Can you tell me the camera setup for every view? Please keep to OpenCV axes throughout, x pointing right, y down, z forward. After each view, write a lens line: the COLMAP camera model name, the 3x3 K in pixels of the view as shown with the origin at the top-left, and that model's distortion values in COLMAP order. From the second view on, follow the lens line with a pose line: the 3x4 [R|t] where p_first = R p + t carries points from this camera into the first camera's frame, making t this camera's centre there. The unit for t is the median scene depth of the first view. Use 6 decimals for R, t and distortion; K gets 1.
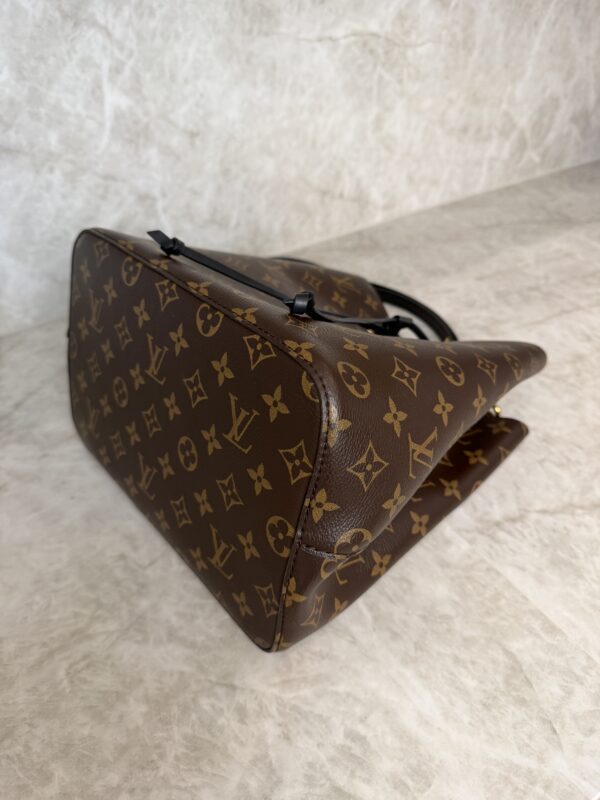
lens RADIAL K [[599.4, 0, 301.5], [0, 599.4, 401.7], [0, 0, 1]] dist [-0.031099, 0.009711]
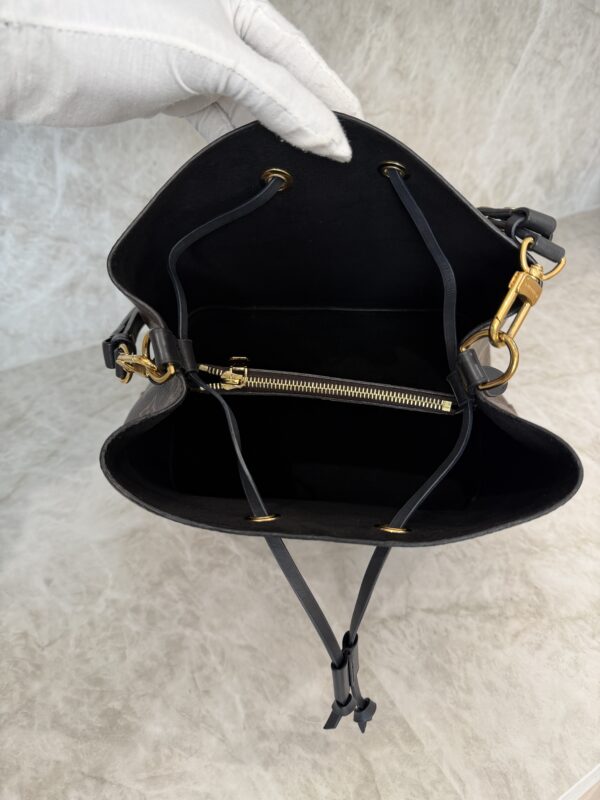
lens RADIAL K [[595.5, 0, 300.0], [0, 595.5, 400.0], [0, 0, 1]] dist [-0.021668, 0.002394]
pose [[0.998760, 0.049671, -0.003412, 0.122319], [-0.049683, 0.998759, -0.003500, -0.126602], [0.003234, 0.003665, 0.999988, -0.033256]]
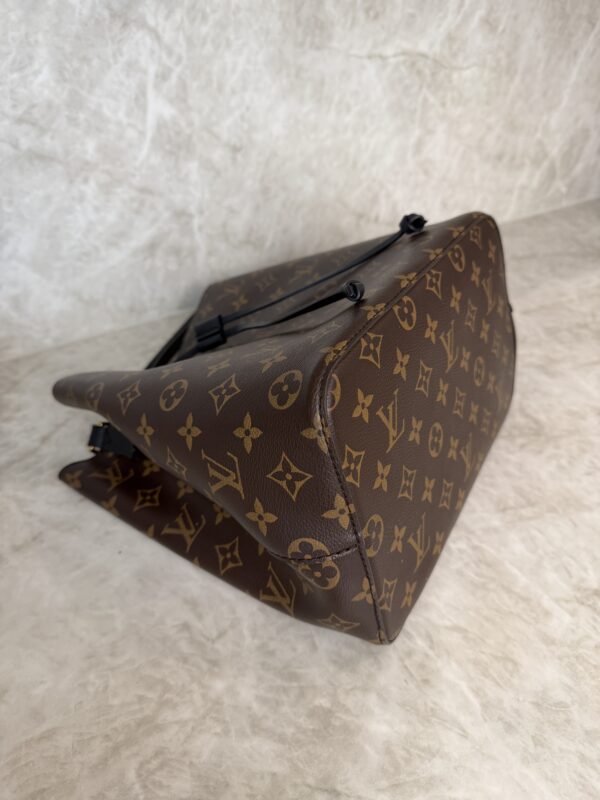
lens RADIAL K [[599.4, 0, 301.5], [0, 599.4, 401.7], [0, 0, 1]] dist [-0.031099, 0.009711]
pose [[0.998199, 0.029649, 0.052151, -0.133610], [-0.028738, 0.999423, -0.018124, -0.043932], [-0.052658, 0.016592, 0.998475, 0.075915]]
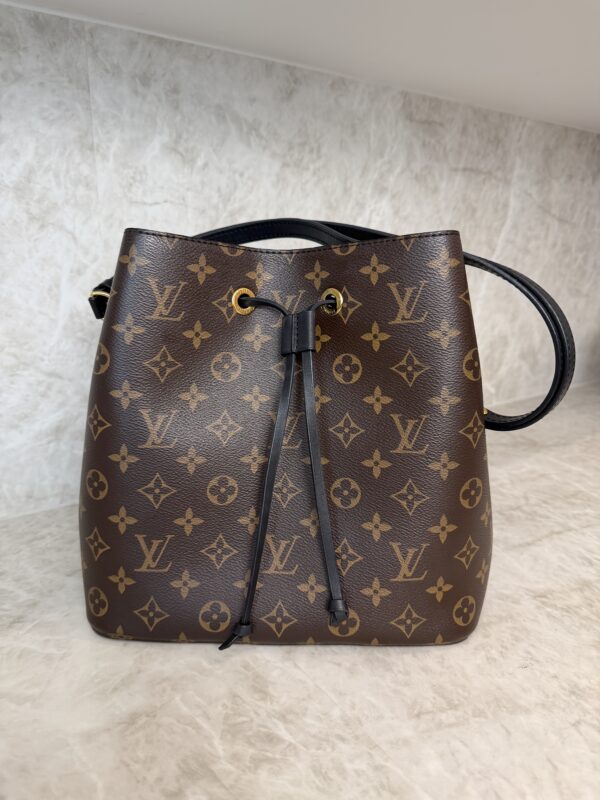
lens RADIAL K [[587.7, 0, 300.0], [0, 587.7, 400.0], [0, 0, 1]] dist [-0.025701, 0.001924]
pose [[0.997210, 0.037477, 0.064552, 0.000056], [-0.009259, 0.920246, -0.391232, 0.011939], [-0.074066, 0.389543, 0.918025, 0.170962]]
